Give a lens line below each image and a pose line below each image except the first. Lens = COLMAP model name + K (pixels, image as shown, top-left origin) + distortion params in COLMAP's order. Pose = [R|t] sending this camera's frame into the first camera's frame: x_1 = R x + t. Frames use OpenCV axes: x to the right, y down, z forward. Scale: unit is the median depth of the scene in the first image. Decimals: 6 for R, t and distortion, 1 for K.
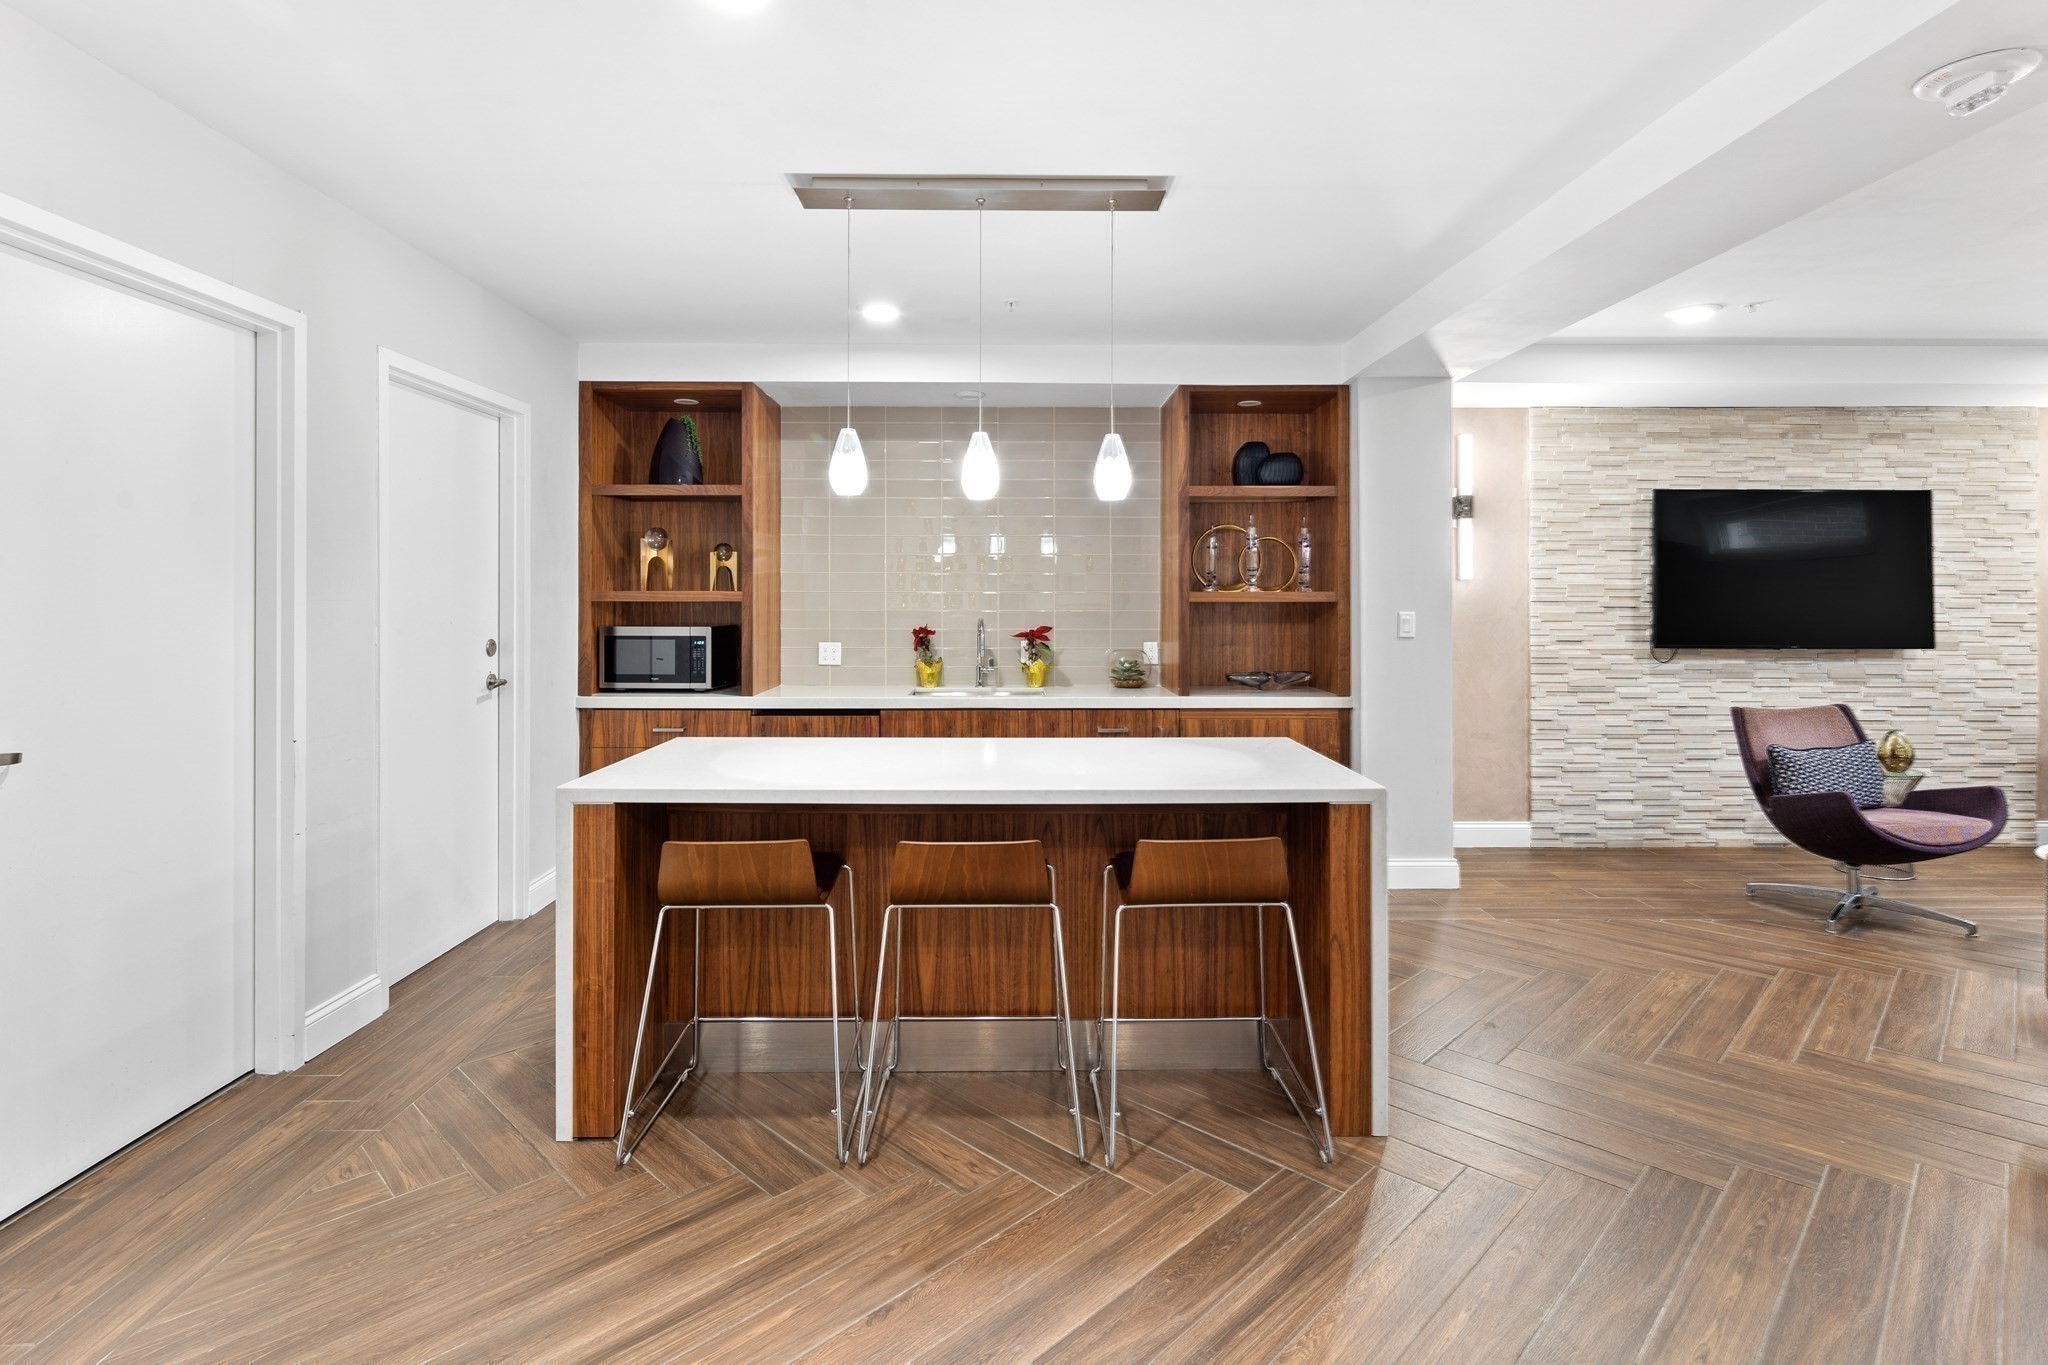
lens RADIAL K [[1009.4, 0, 1014.0], [0, 1009.4, 610.0], [0, 0, 1]] dist [0.003893, -0.004483]
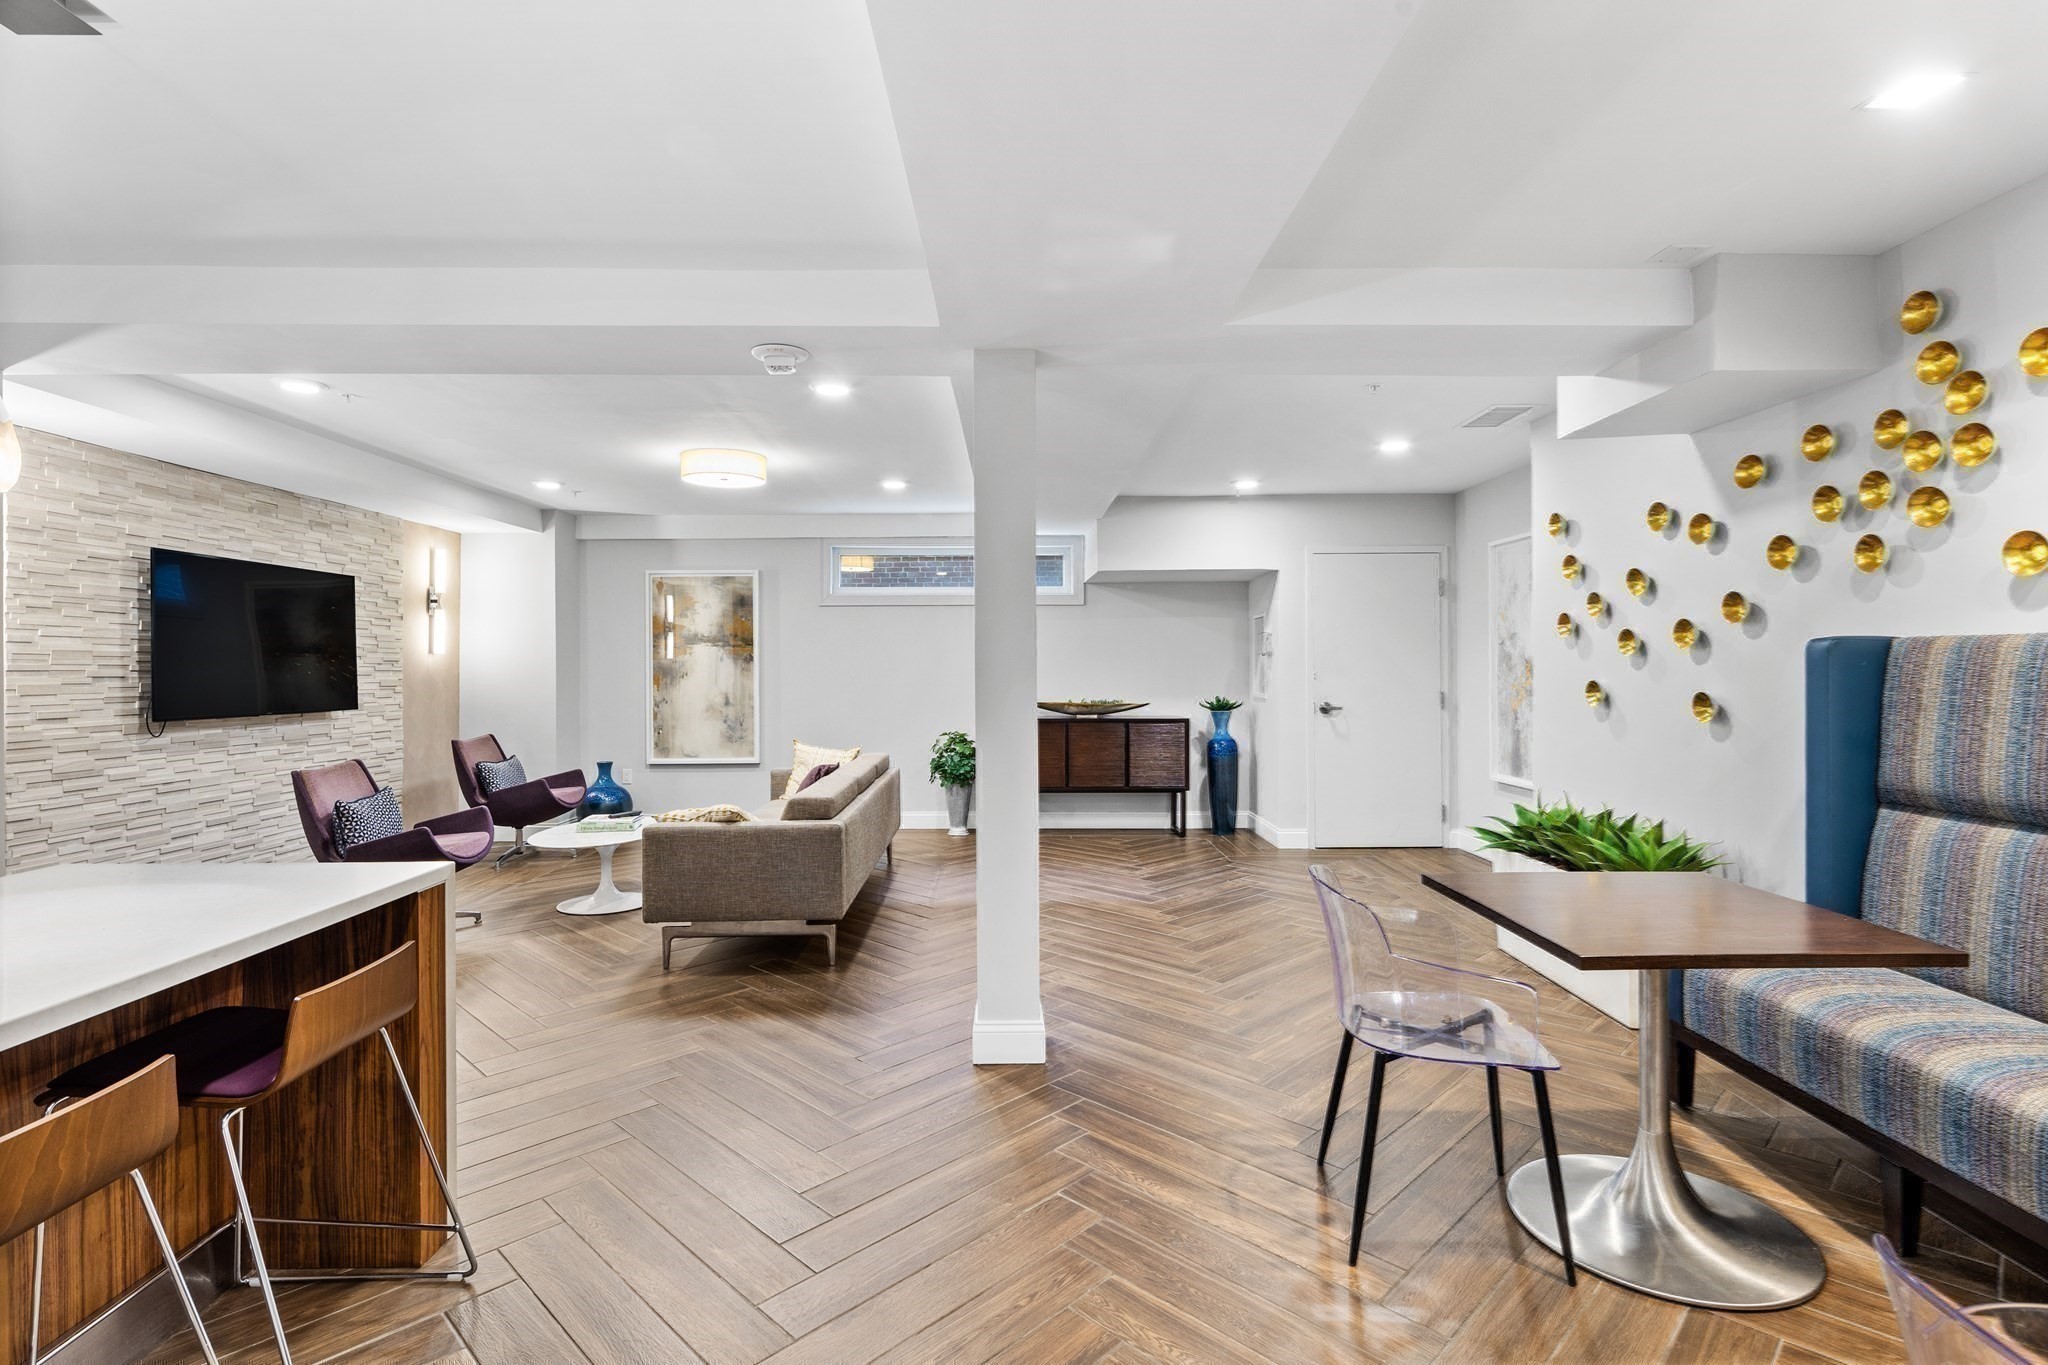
lens RADIAL K [[975.6, 0, 1024.0], [0, 975.6, 682.5], [0, 0, 1]] dist [-0.001929, -0.000773]
pose [[0.004256, -0.016005, 0.999863, -0.236759], [0.018879, 0.999695, 0.015922, 0.003350], [-0.999813, 0.018809, 0.004557, 0.205916]]
